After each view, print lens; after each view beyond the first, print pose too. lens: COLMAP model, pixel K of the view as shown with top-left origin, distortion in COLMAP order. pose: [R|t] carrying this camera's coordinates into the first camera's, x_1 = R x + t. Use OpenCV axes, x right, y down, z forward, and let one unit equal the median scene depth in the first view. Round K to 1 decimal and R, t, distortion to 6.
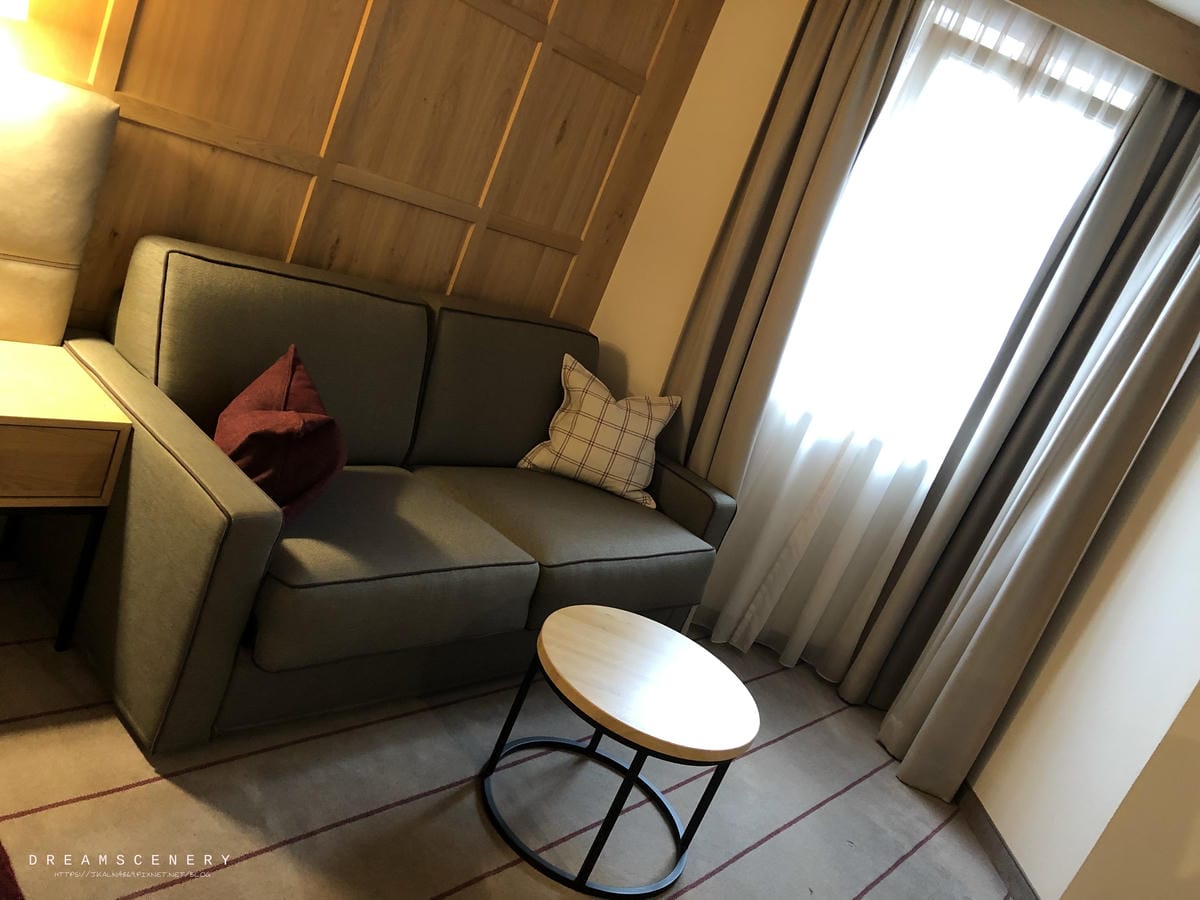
lens RADIAL K [[978.7, 0, 598.7], [0, 978.7, 441.8], [0, 0, 1]] dist [-0.018243, -0.036231]
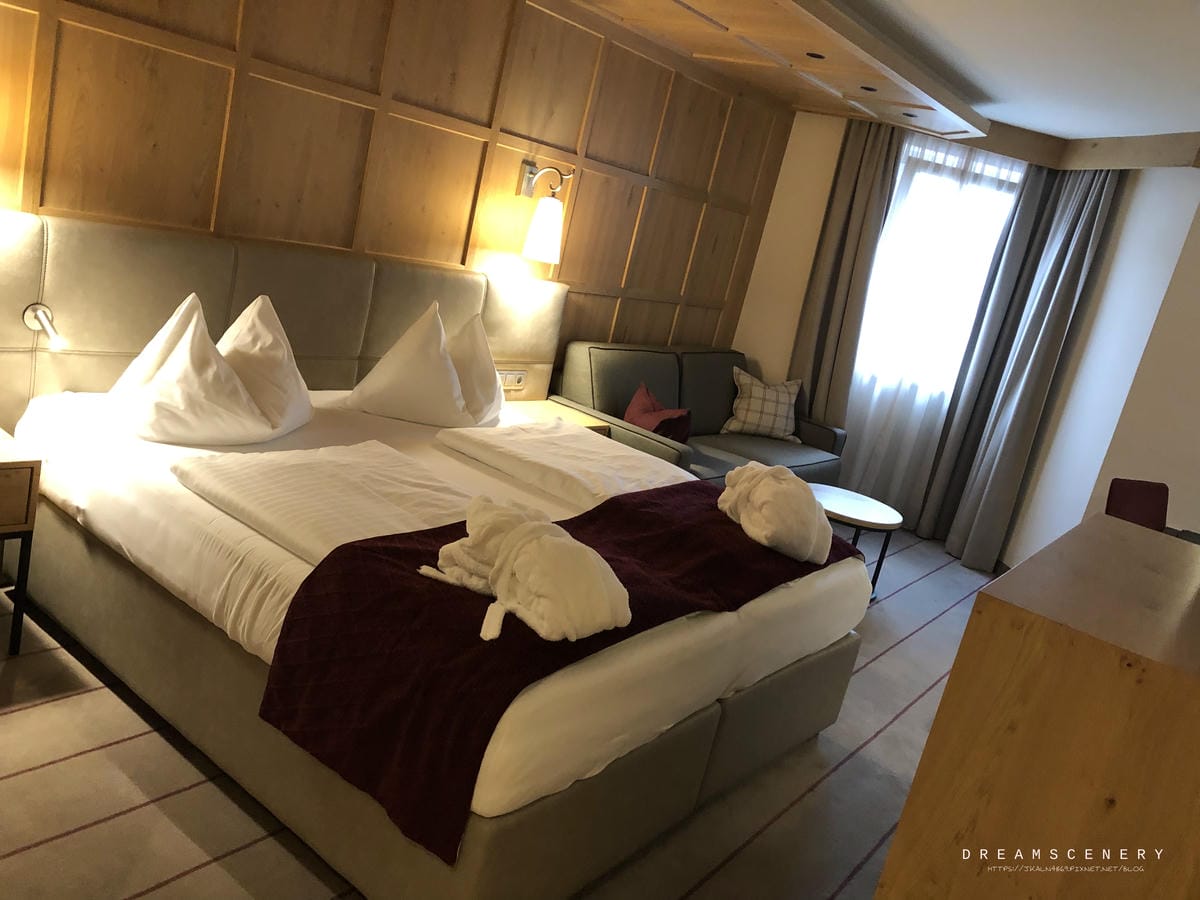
lens RADIAL K [[978.7, 0, 602.7], [0, 978.7, 456.0], [0, 0, 1]] dist [-0.018243, -0.036231]
pose [[0.983865, -0.177736, 0.020502, -0.358490], [0.177853, 0.984049, -0.003996, 0.036566], [-0.019465, 0.007578, 0.999782, -0.819146]]
